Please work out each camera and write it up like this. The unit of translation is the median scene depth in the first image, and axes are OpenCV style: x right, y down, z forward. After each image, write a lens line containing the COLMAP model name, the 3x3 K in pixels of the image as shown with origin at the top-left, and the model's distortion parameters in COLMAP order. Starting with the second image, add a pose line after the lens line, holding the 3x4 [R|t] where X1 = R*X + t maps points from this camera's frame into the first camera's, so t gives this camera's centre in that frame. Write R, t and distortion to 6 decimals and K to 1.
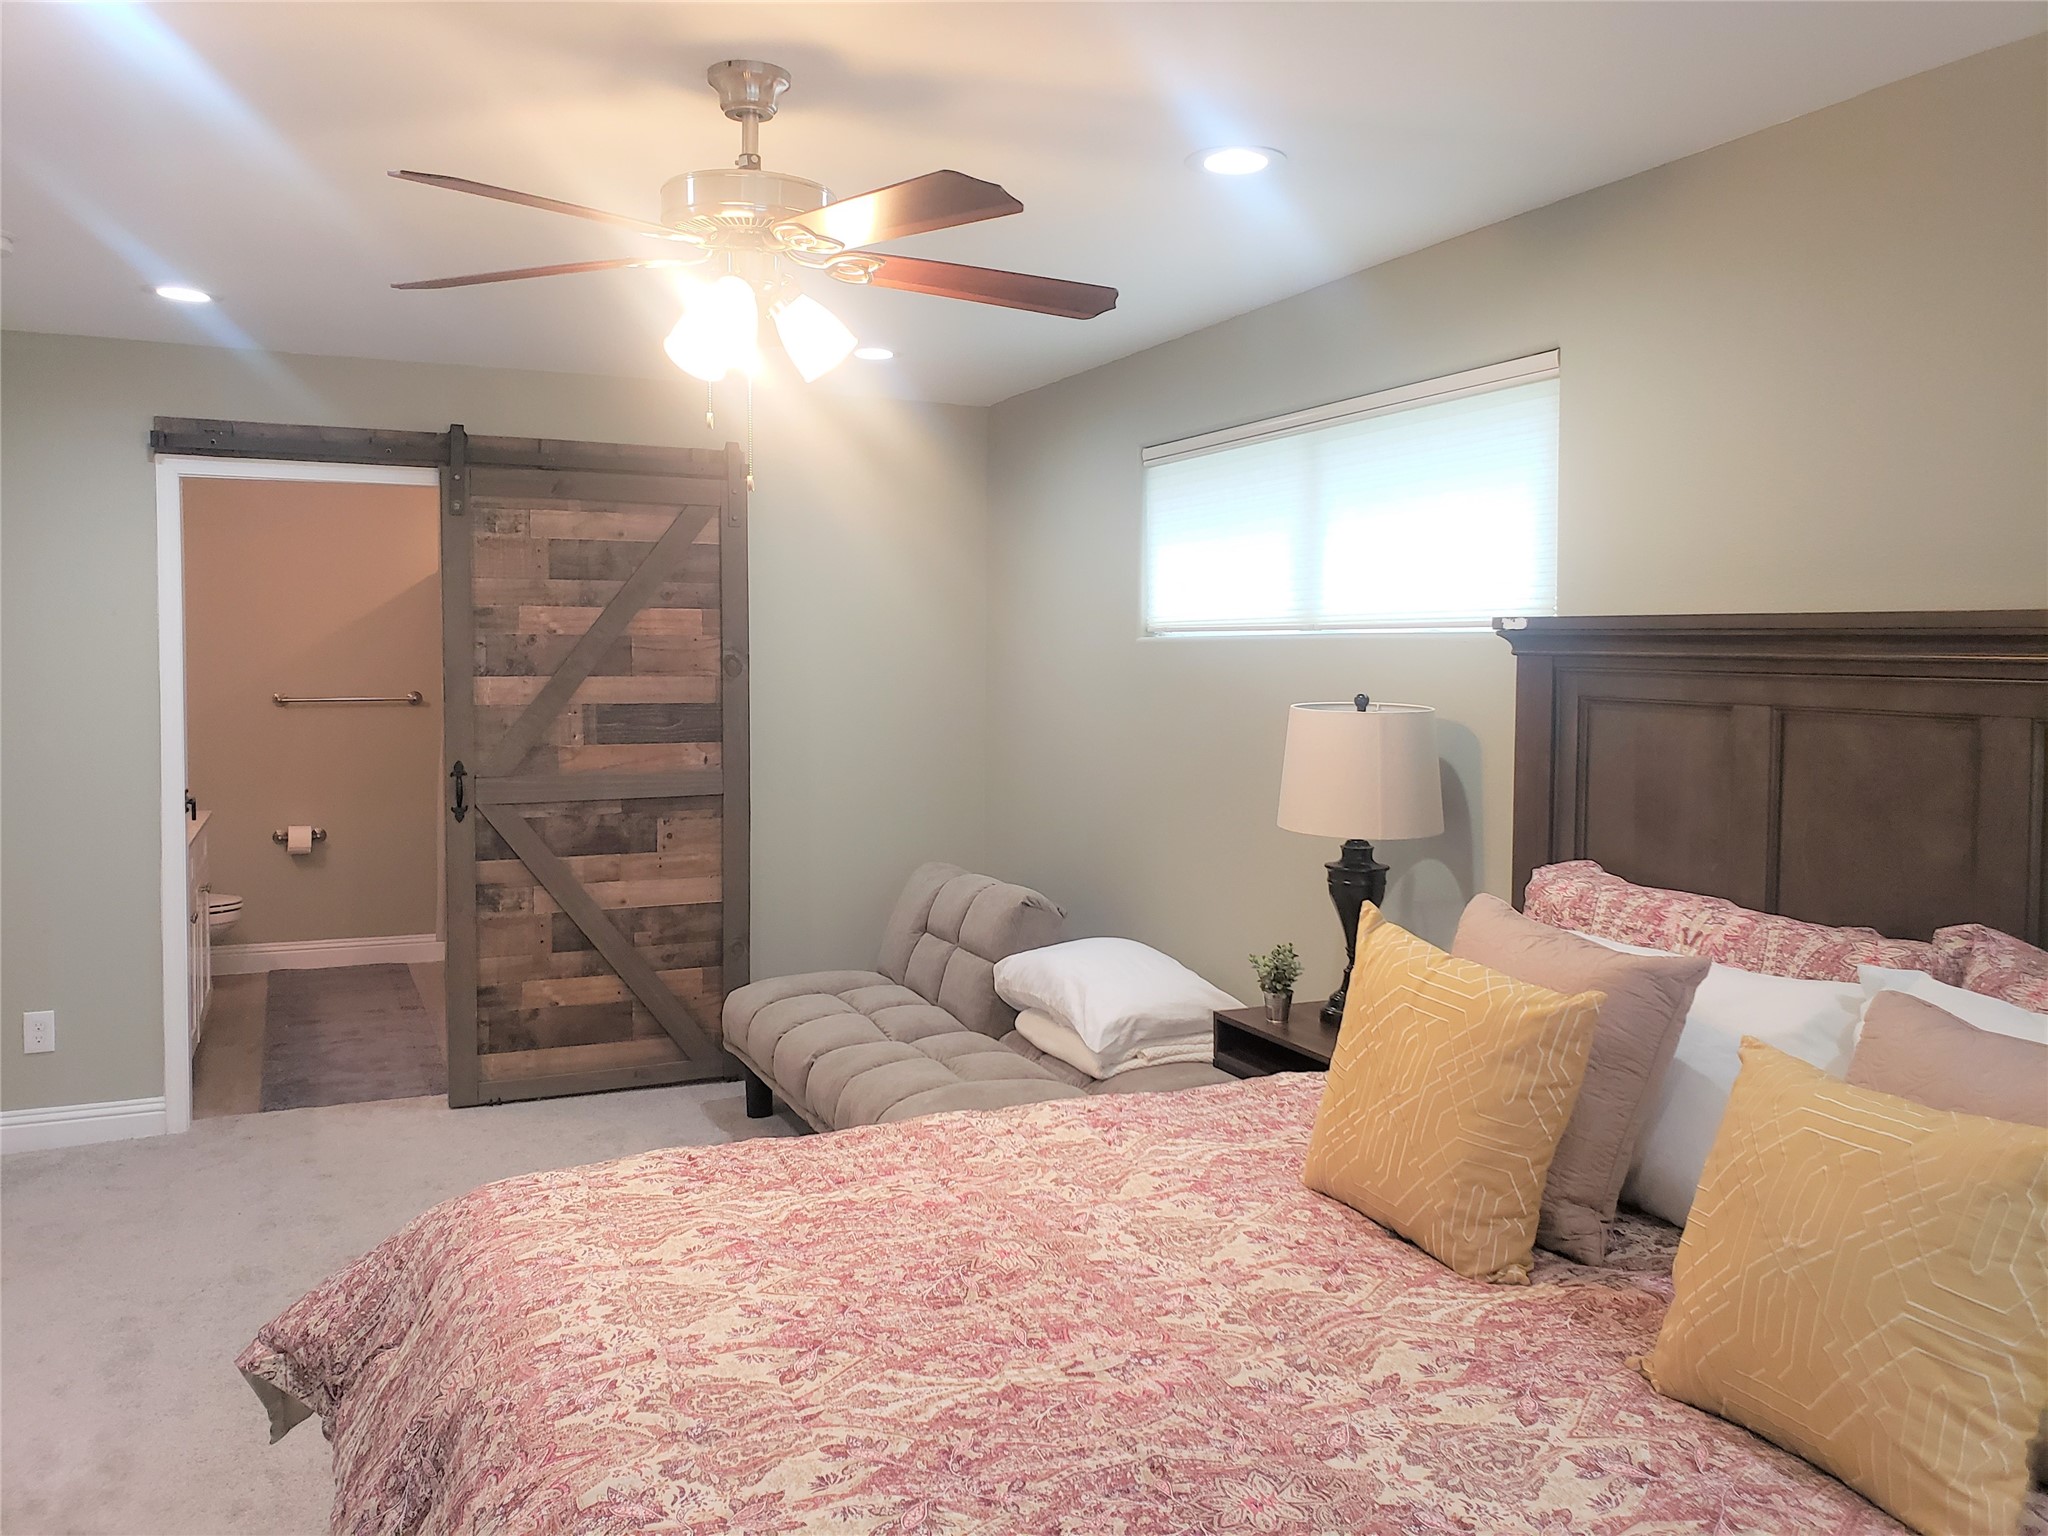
lens RADIAL K [[1588.3, 0, 1024.0], [0, 1588.3, 768.0], [0, 0, 1]] dist [-0.009210, 0.010952]
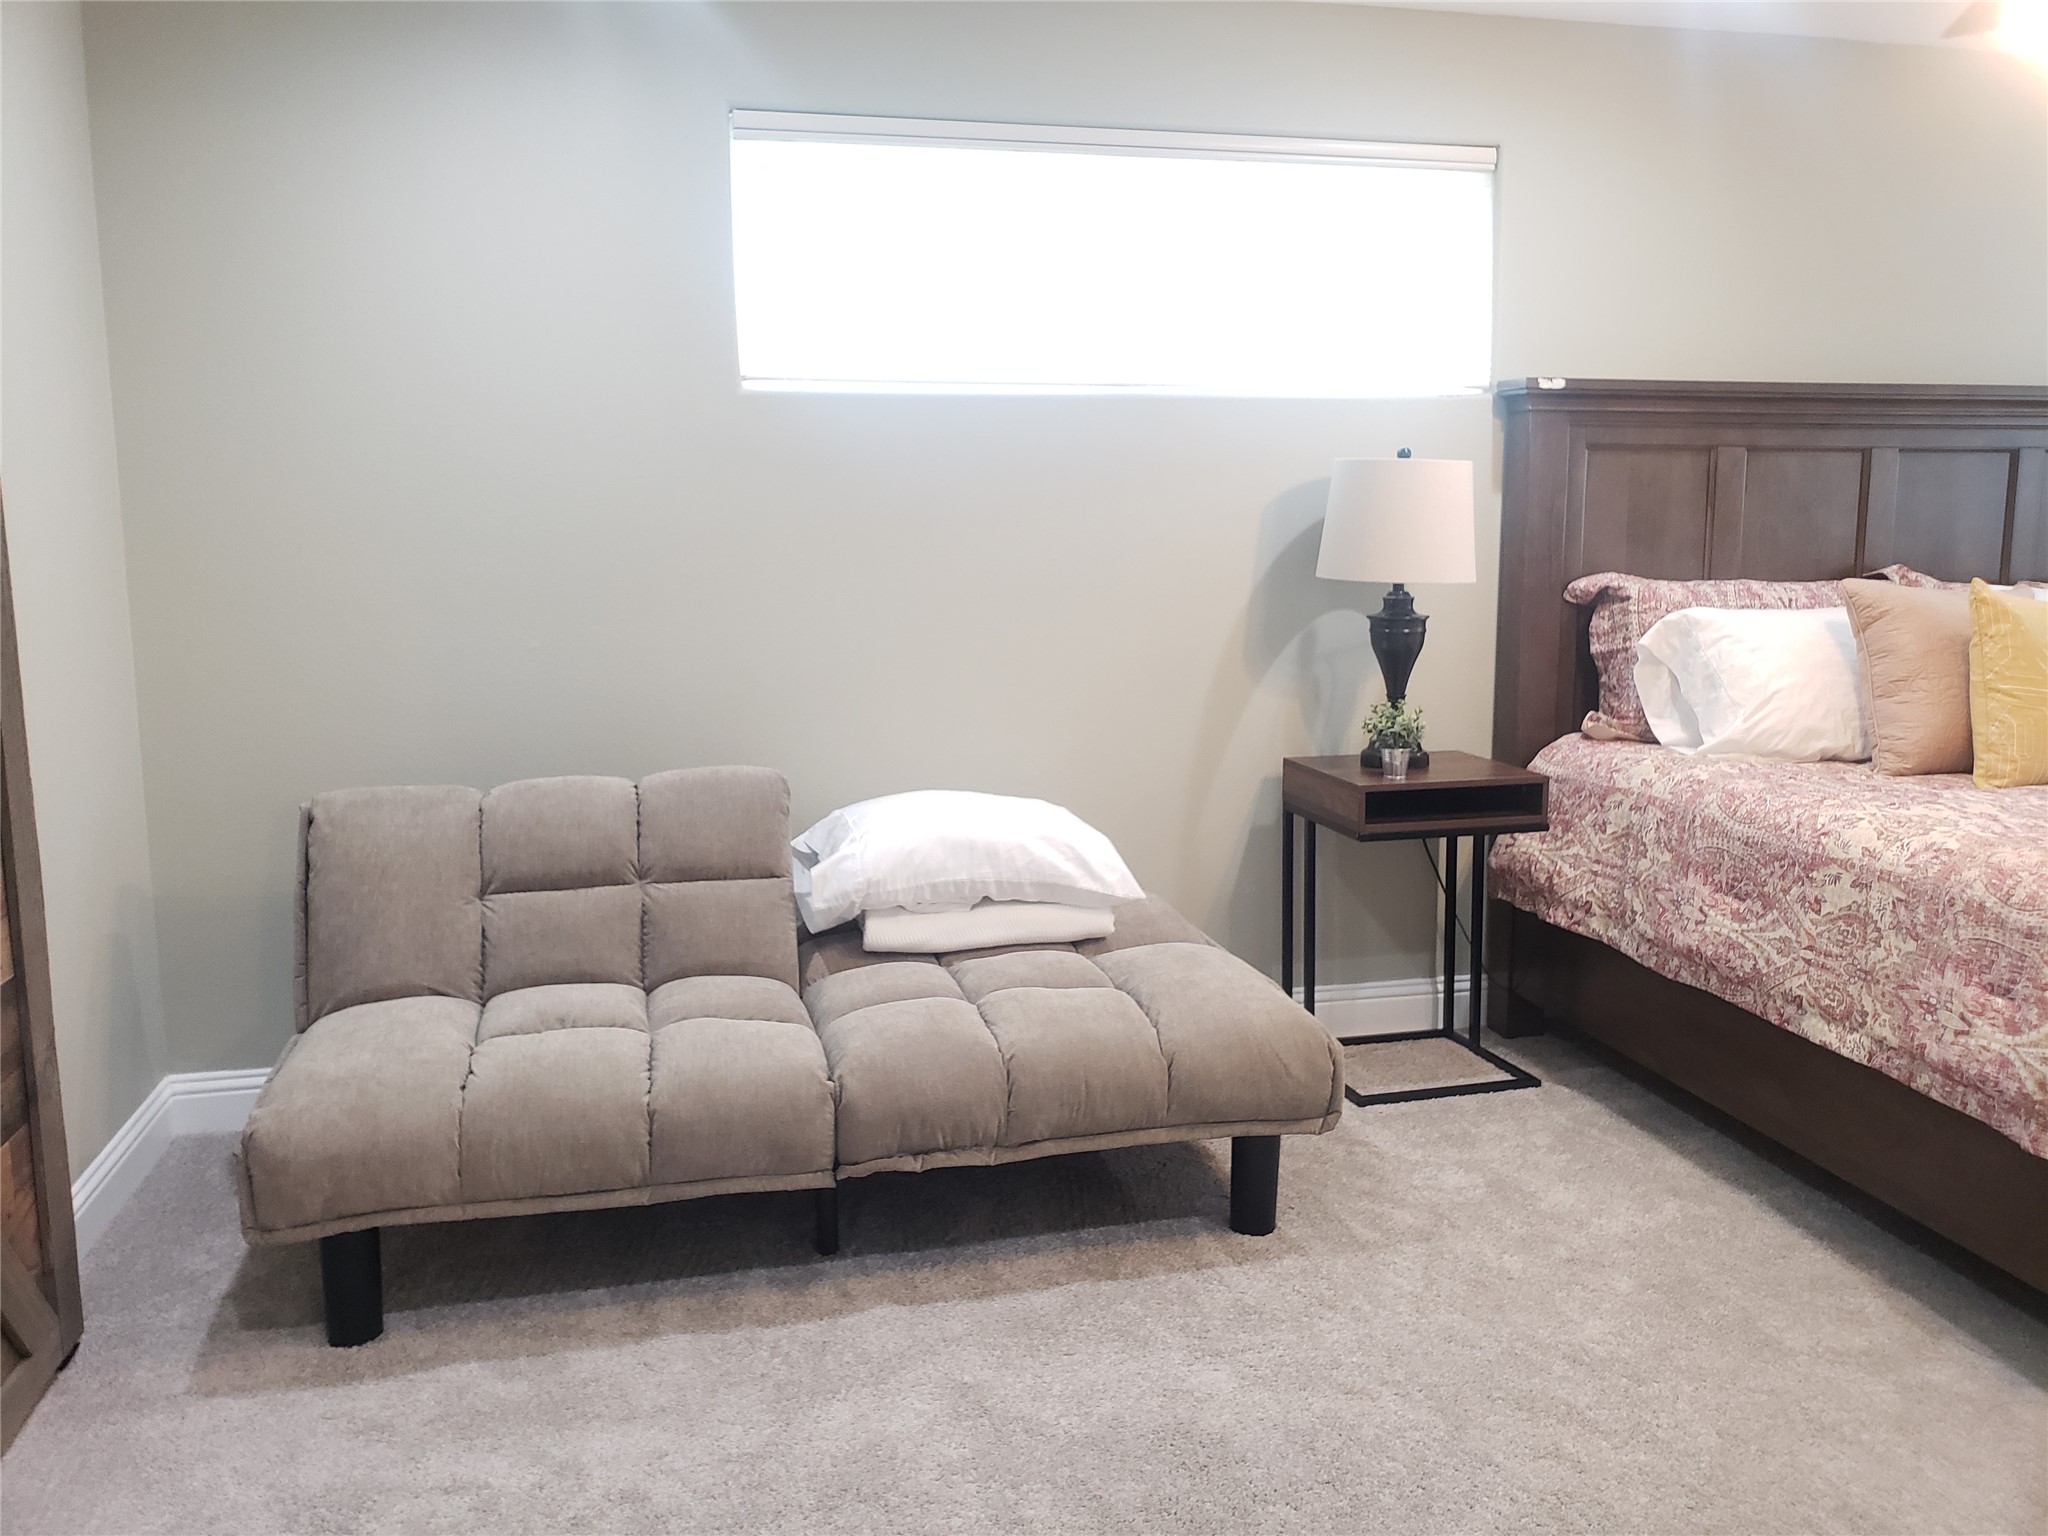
lens RADIAL K [[1588.3, 0, 1024.0], [0, 1588.3, 768.0], [0, 0, 1]] dist [-0.009210, 0.010952]
pose [[0.181738, -0.175274, 0.967600, -0.984942], [0.077436, 0.983482, 0.163606, -0.032214], [-0.980293, 0.045194, 0.192309, 1.186667]]
